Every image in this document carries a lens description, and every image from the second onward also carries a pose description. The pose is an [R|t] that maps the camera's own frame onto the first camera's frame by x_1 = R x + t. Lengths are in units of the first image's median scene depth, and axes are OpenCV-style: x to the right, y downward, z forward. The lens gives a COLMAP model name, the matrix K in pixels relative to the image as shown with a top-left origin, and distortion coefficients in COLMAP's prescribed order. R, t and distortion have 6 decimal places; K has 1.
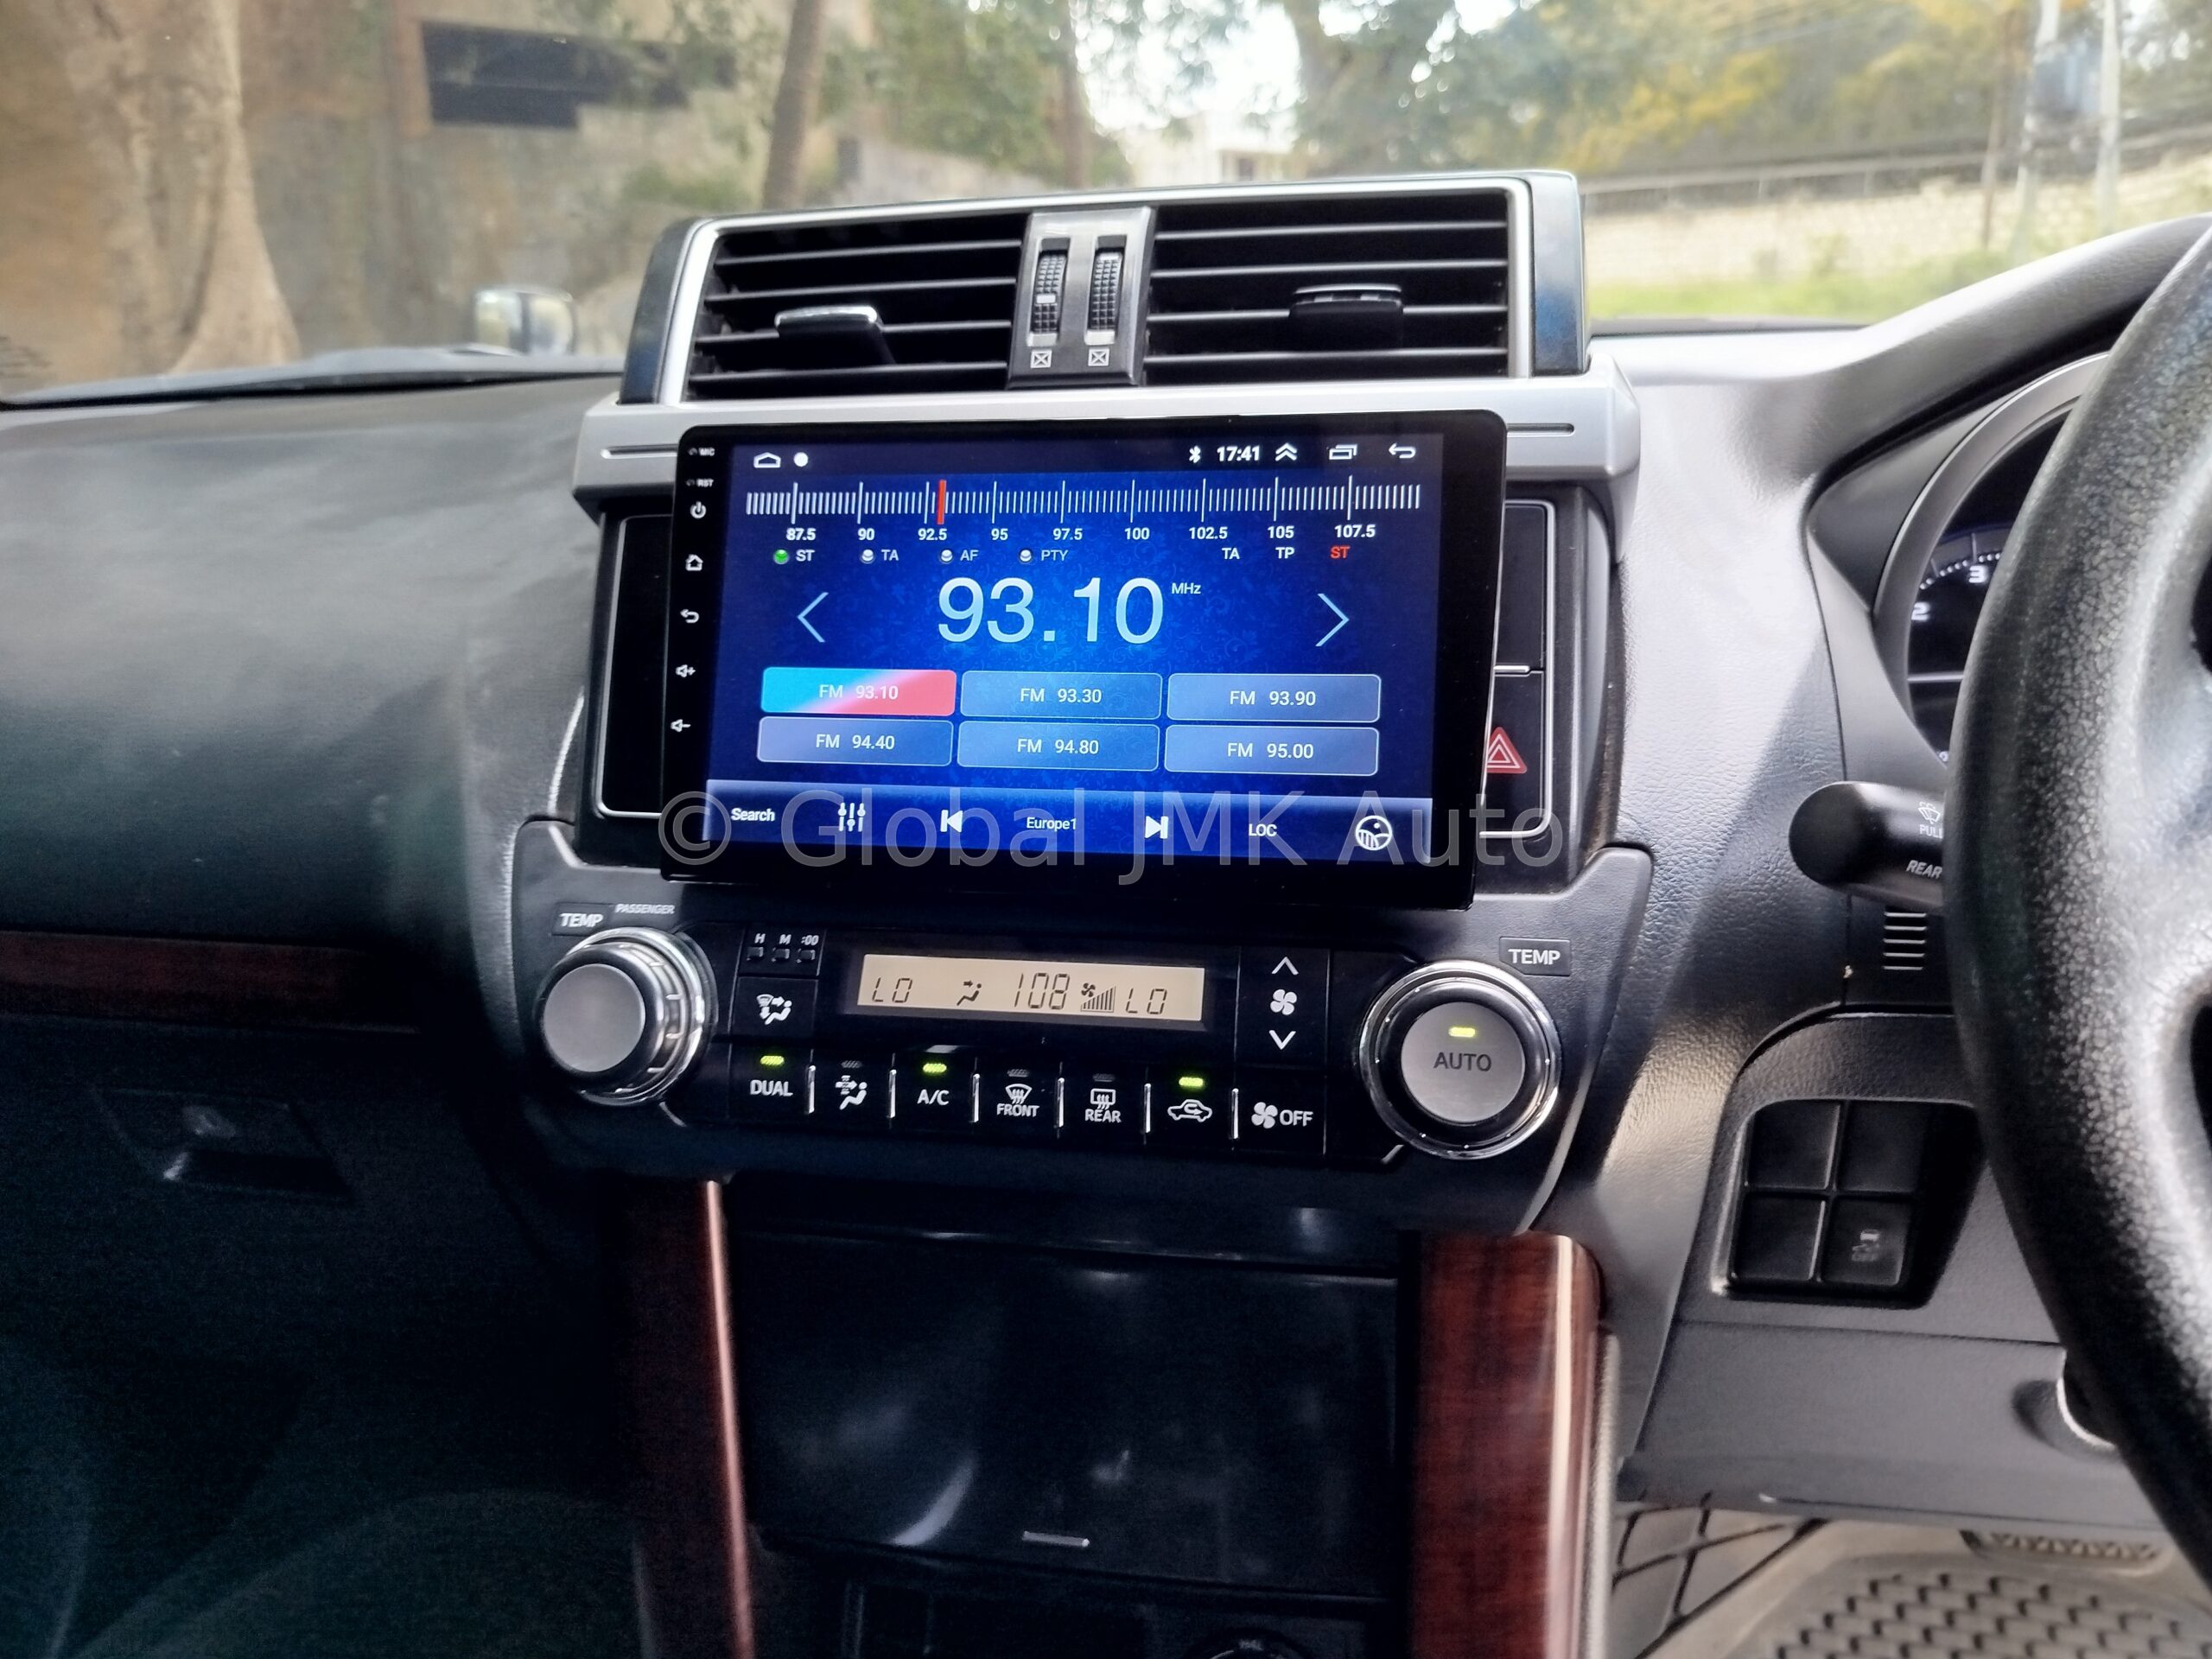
lens RADIAL K [[1548.4, 0, 1112.4], [0, 1548.4, 862.2], [0, 0, 1]] dist [0.045871, -0.087321]
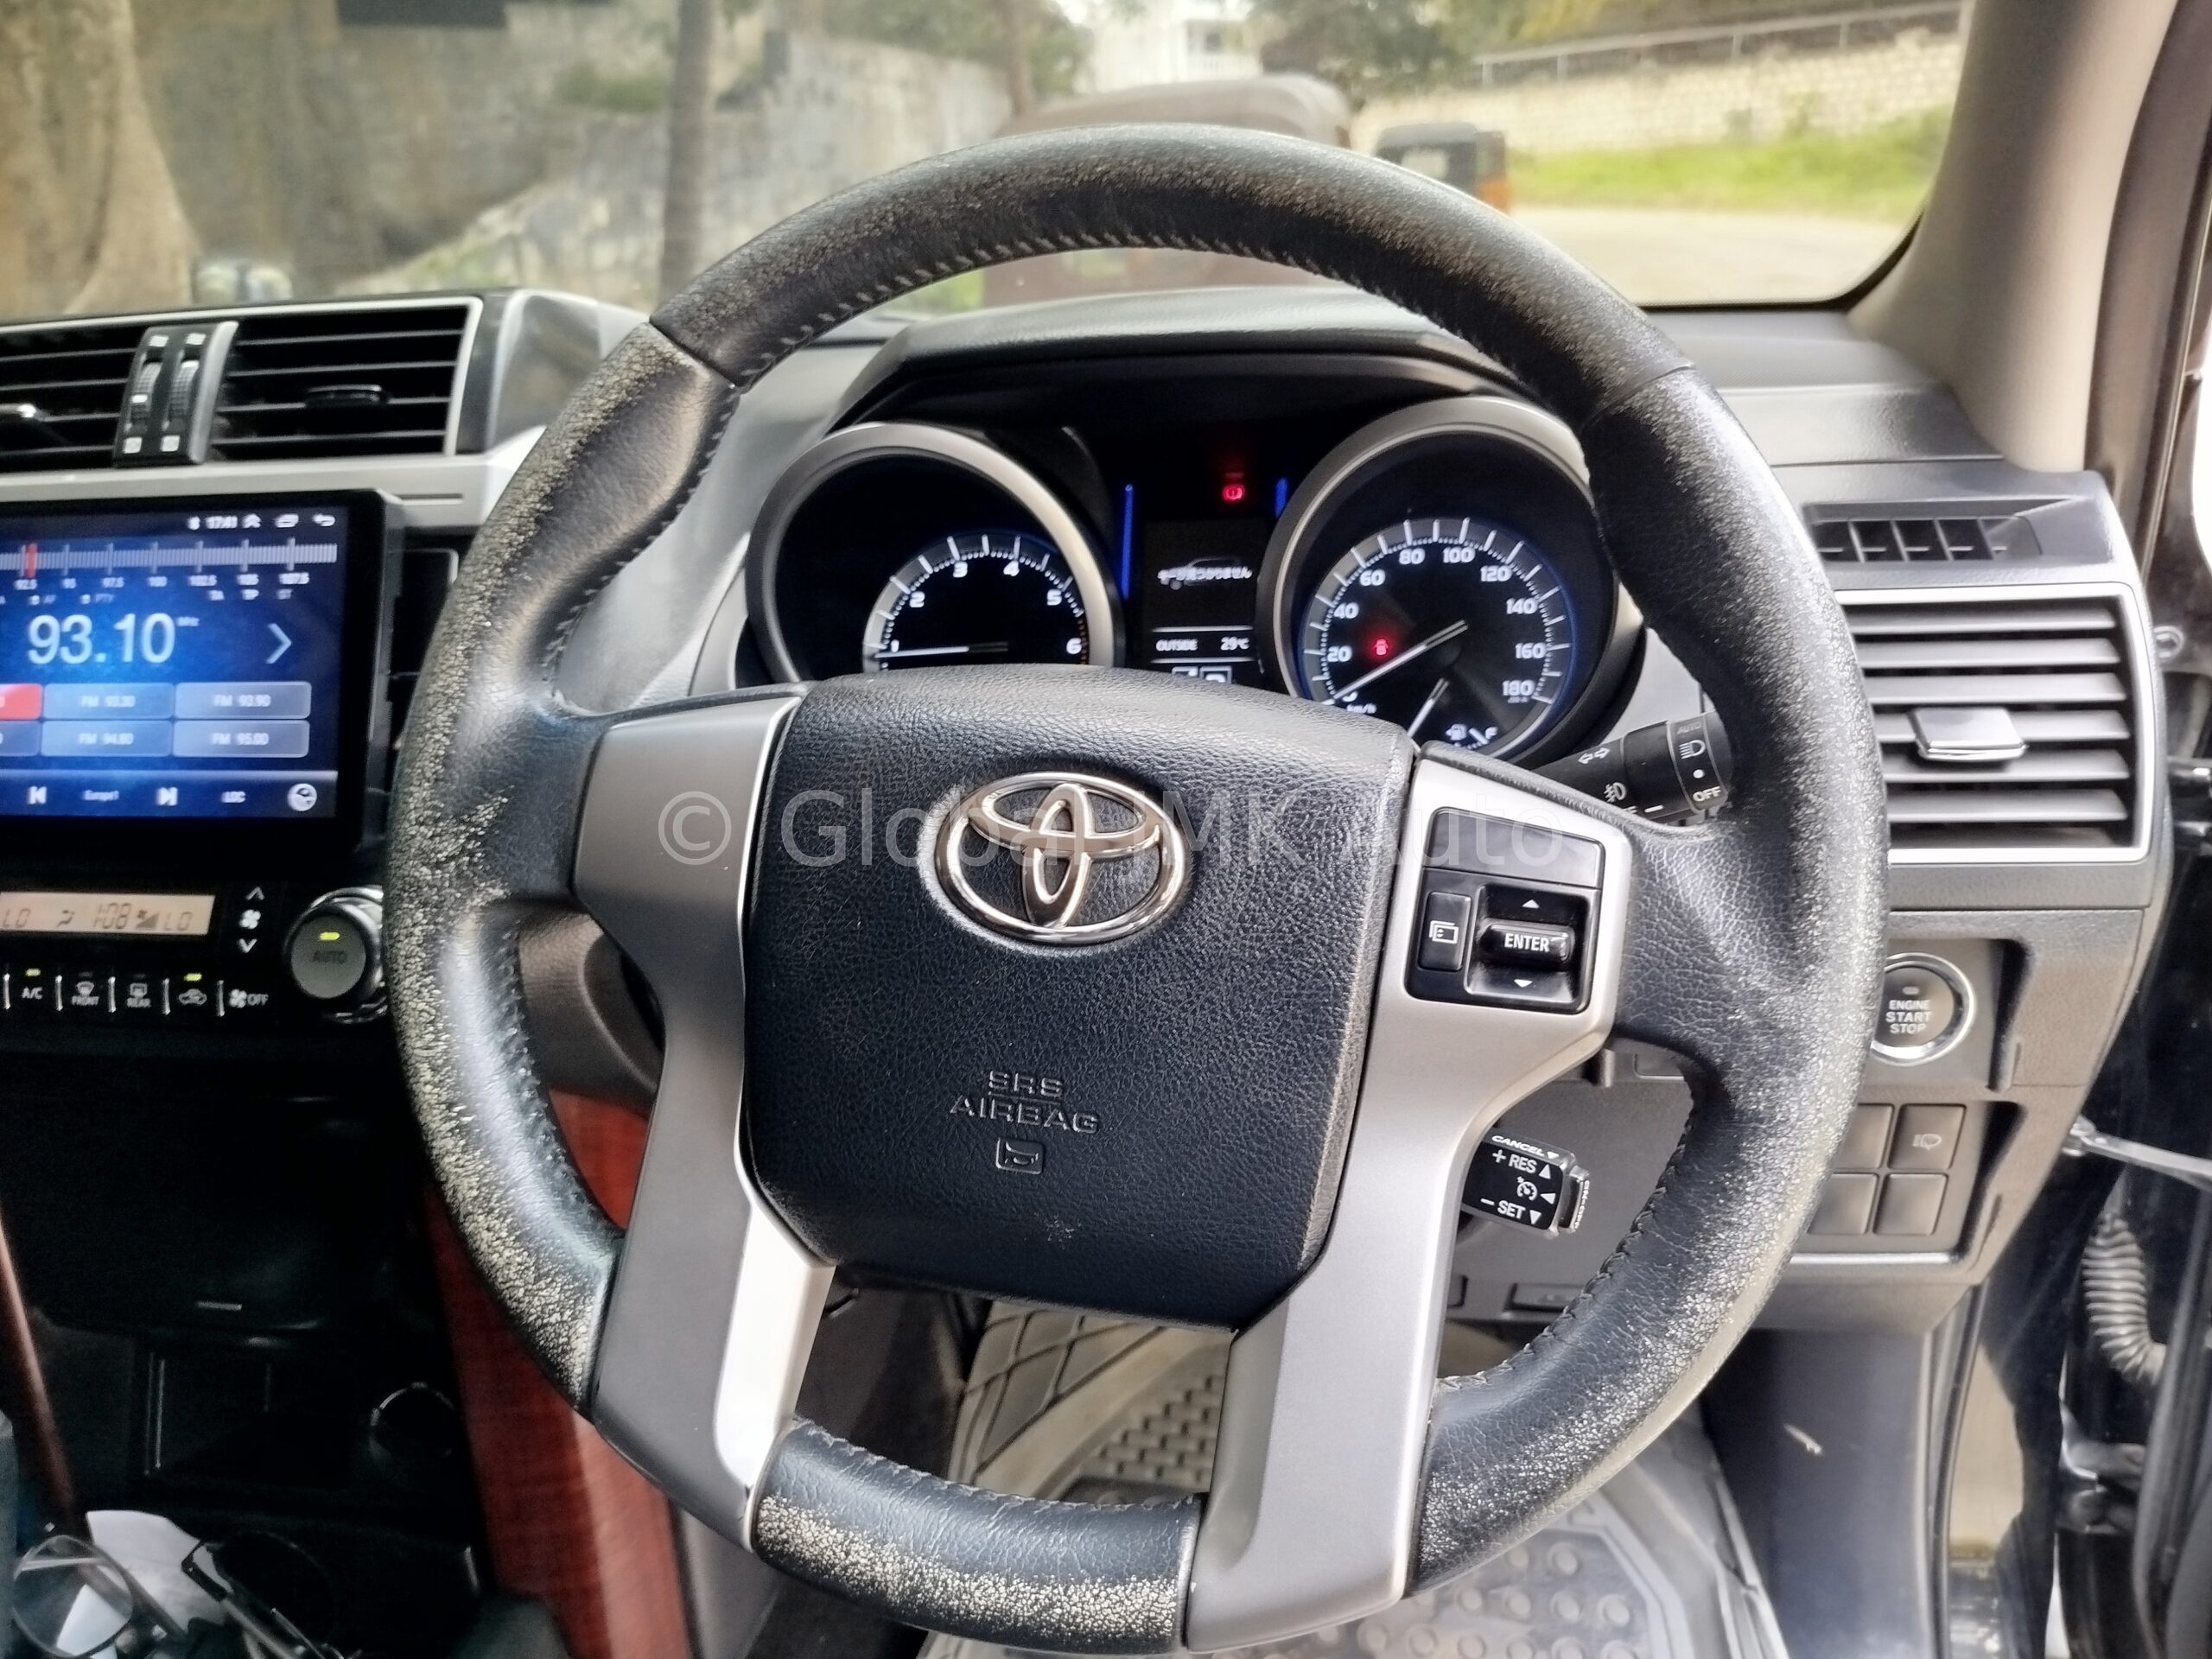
lens RADIAL K [[1539.7, 0, 1106.0], [0, 1539.7, 829.5], [0, 0, 1]] dist [0.052468, -0.070113]
pose [[0.999492, -0.031805, 0.001823, 0.838138], [0.031678, 0.998301, 0.048914, -0.032950], [-0.003375, -0.048831, 0.998801, -0.385900]]
